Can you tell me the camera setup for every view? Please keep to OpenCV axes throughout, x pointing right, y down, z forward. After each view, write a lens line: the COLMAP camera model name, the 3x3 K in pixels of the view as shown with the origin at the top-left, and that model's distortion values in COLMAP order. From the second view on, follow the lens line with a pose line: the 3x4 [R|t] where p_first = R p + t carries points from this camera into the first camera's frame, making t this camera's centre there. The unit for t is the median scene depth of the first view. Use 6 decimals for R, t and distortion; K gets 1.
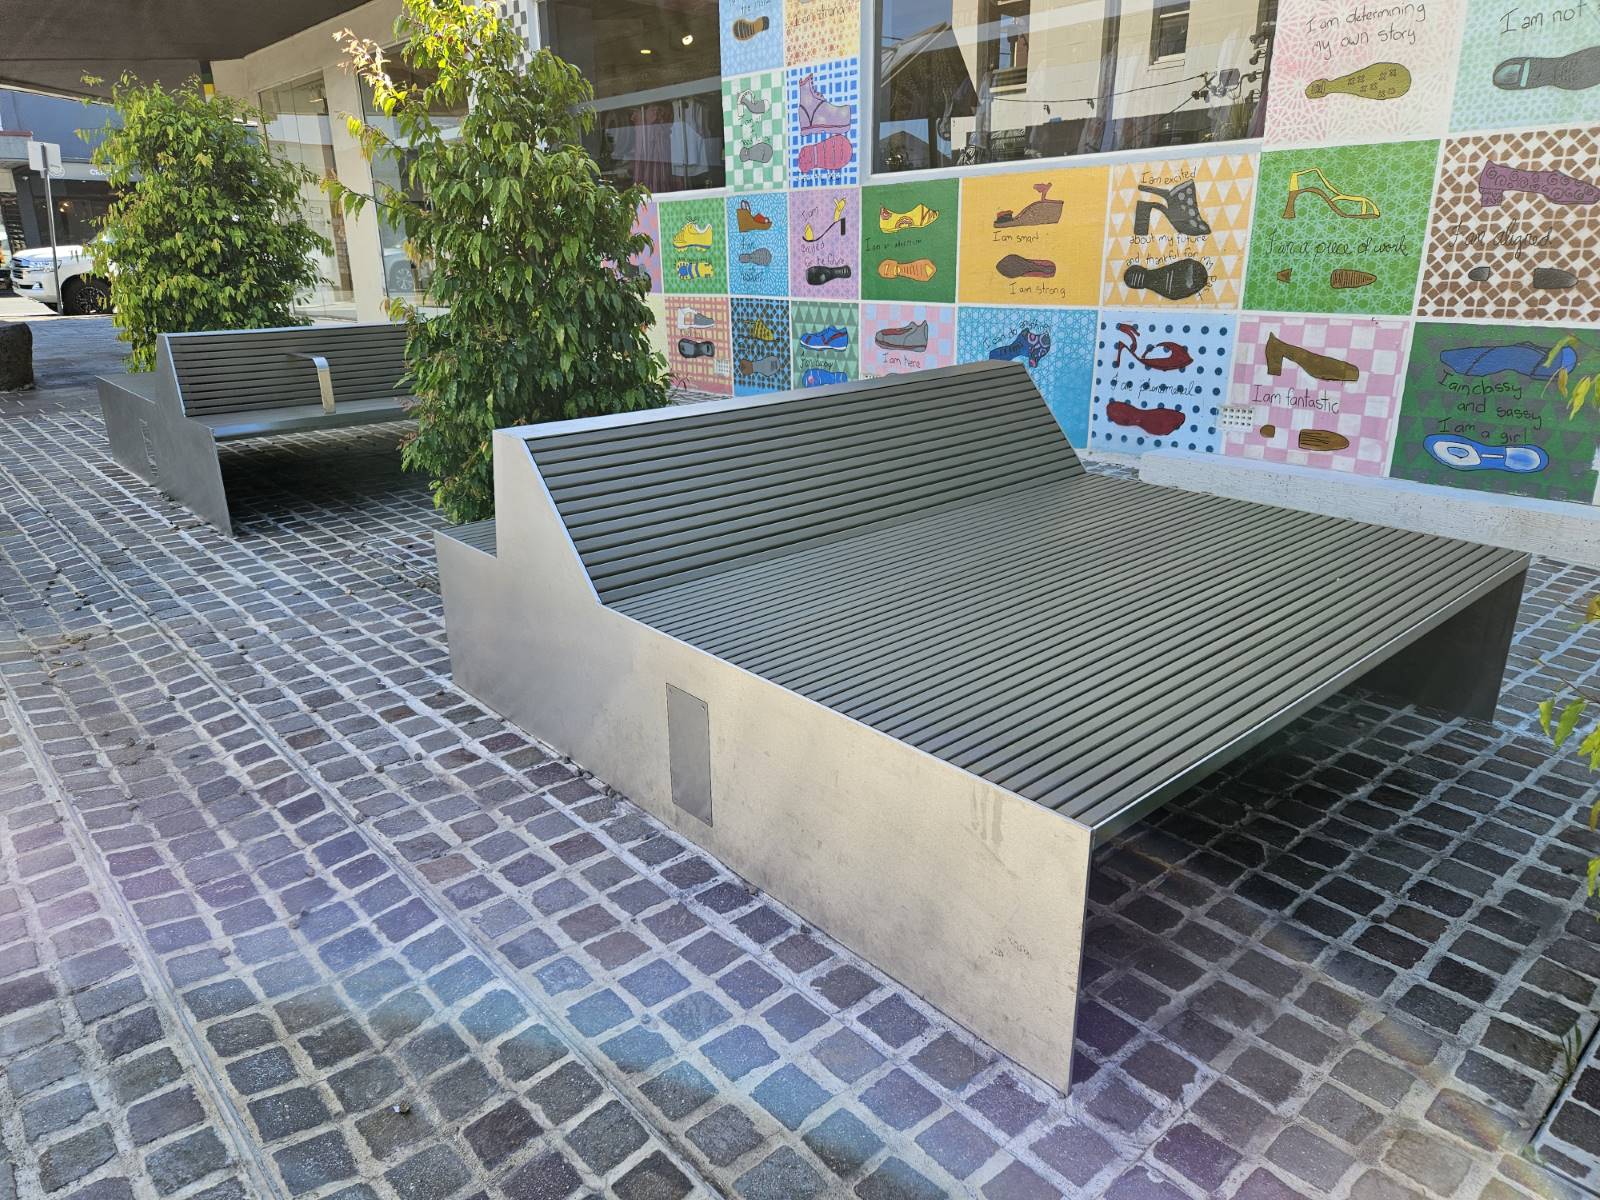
lens RADIAL K [[1071.4, 0, 806.6], [0, 1071.4, 600.6], [0, 0, 1]] dist [0.062681, -0.051102]
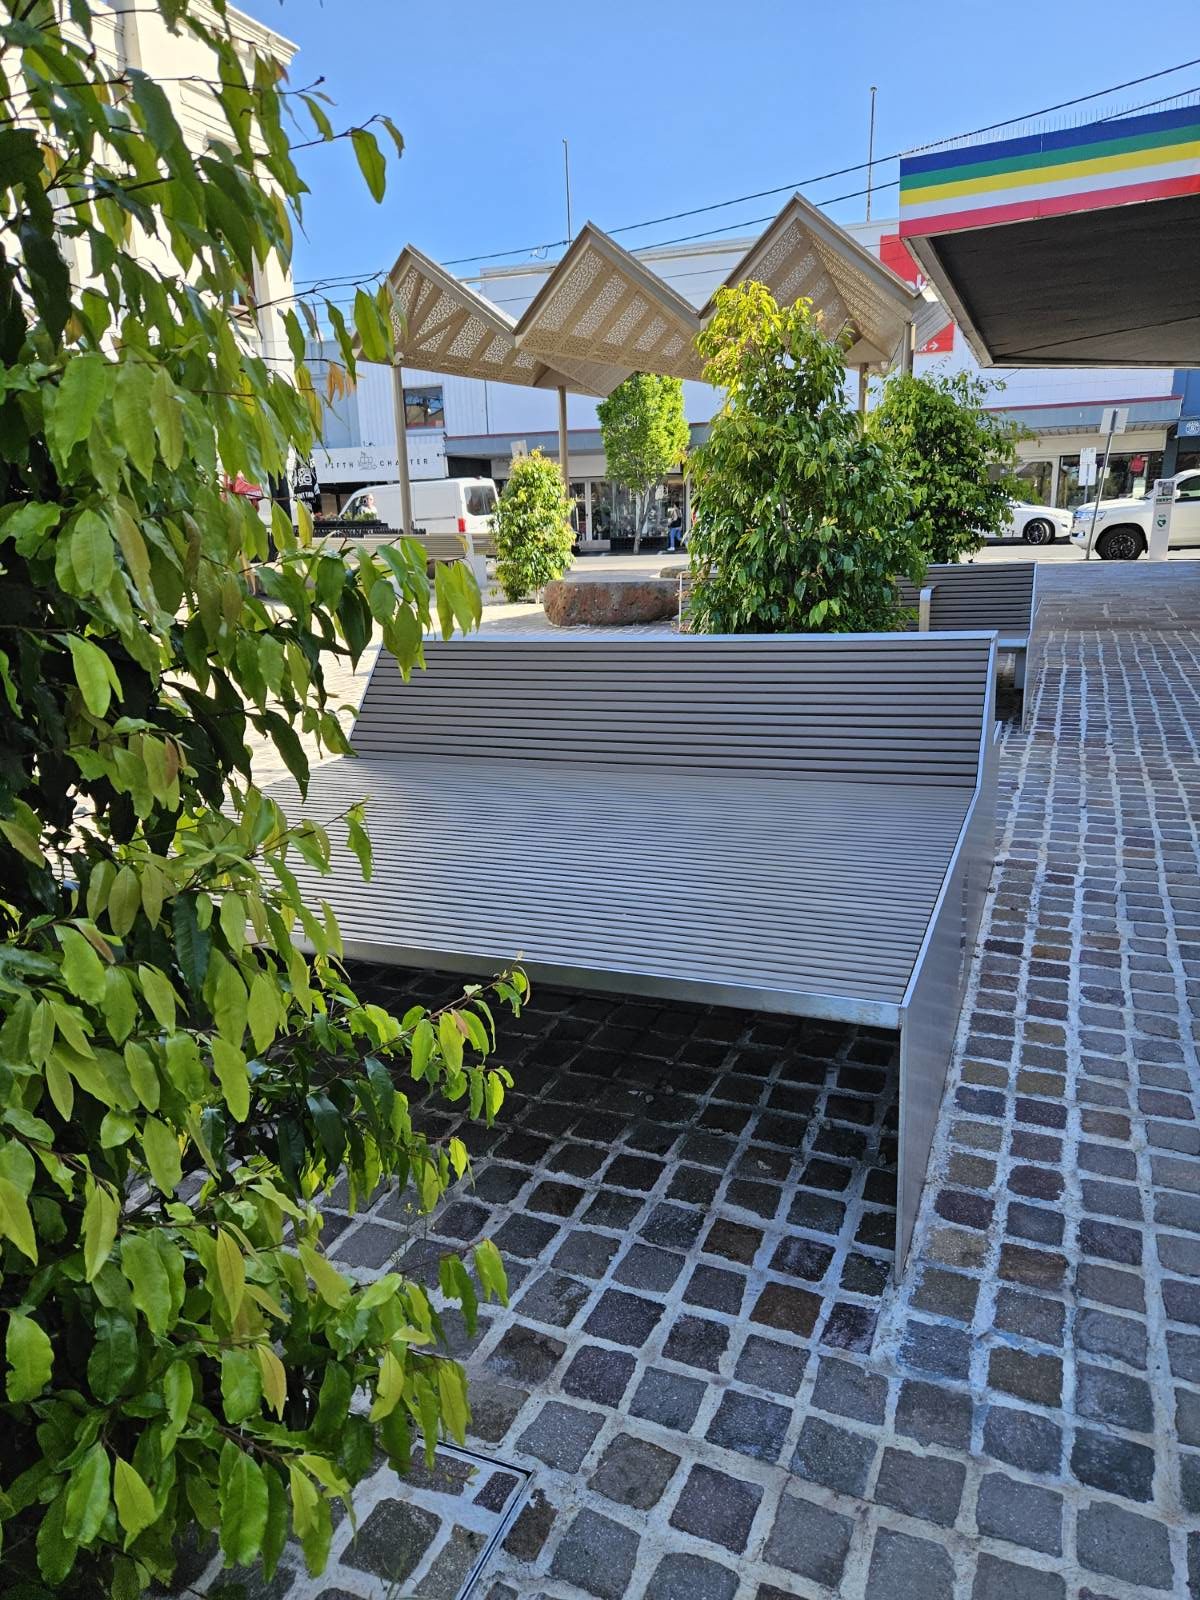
lens RADIAL K [[1071.4, 0, 630.5], [0, 1071.4, 822.7], [0, 0, 1]] dist [0.062681, -0.051102]
pose [[0.439632, 0.242303, -0.864877, 0.420850], [-0.261685, 0.955703, 0.134730, -0.070079], [0.859212, 0.167094, 0.483565, 0.226140]]
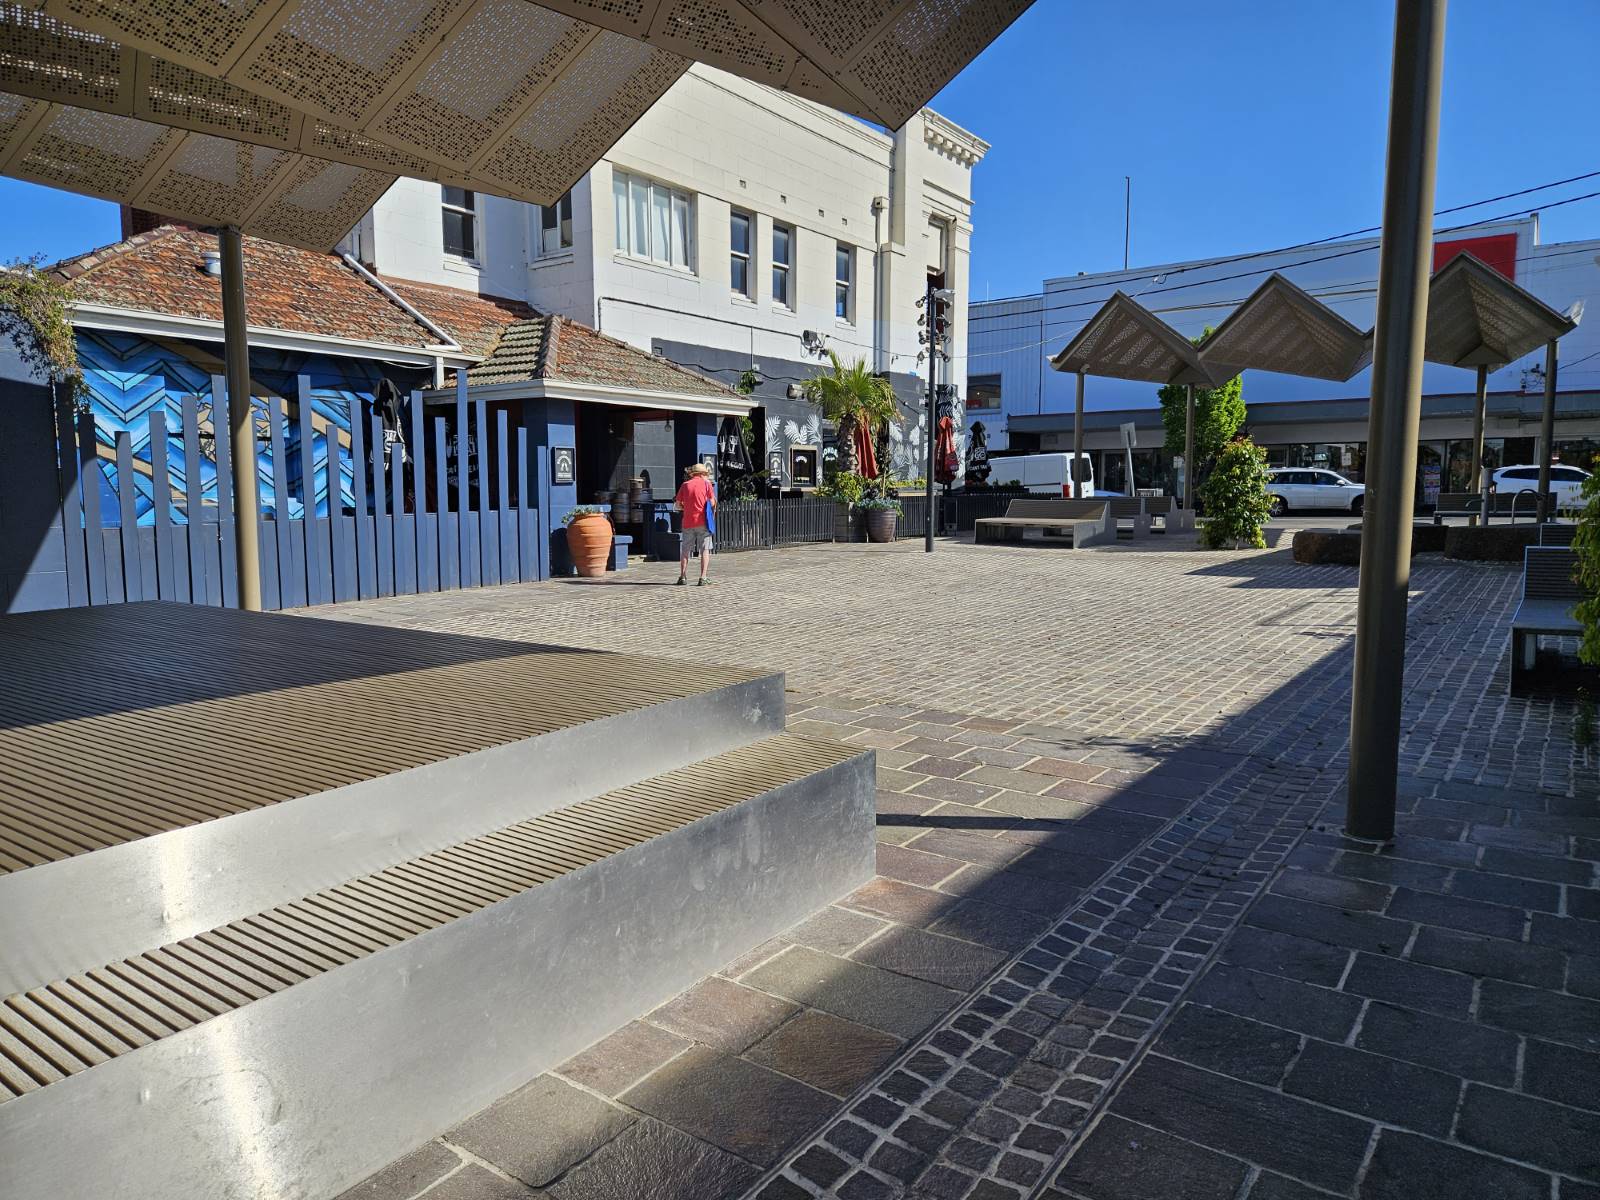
lens RADIAL K [[1071.4, 0, 803.7], [0, 1071.4, 610.2], [0, 0, 1]] dist [0.062681, -0.051102]
pose [[0.211972, 0.118845, -0.970023, 0.844513], [-0.300013, 0.952563, 0.051146, 0.173510], [0.930086, 0.280178, 0.237572, -0.577934]]
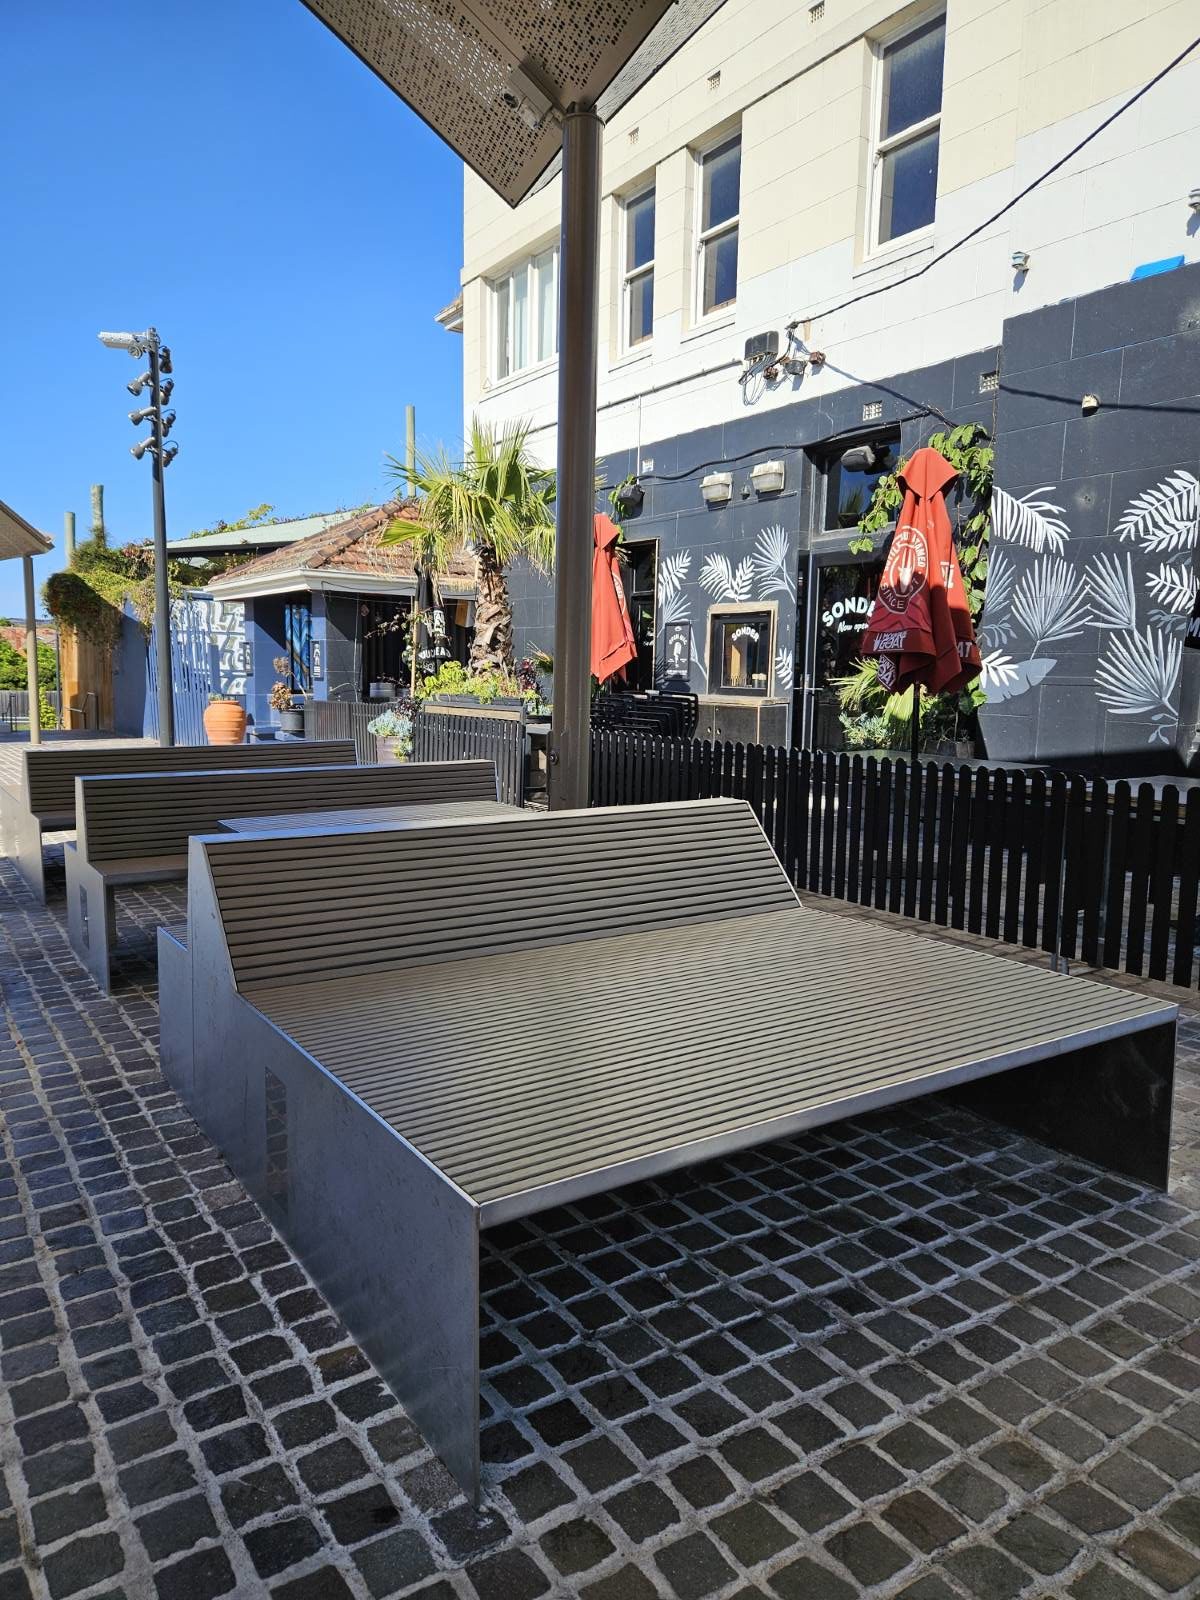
lens RADIAL K [[1071.4, 0, 594.8], [0, 1071.4, 790.1], [0, 0, 1]] dist [0.062681, -0.051102]
pose [[-0.989969, -0.018221, 0.140106, -2.411670], [0.041505, 0.910389, 0.411666, -0.520853], [-0.135052, 0.413352, -0.900500, 1.520532]]
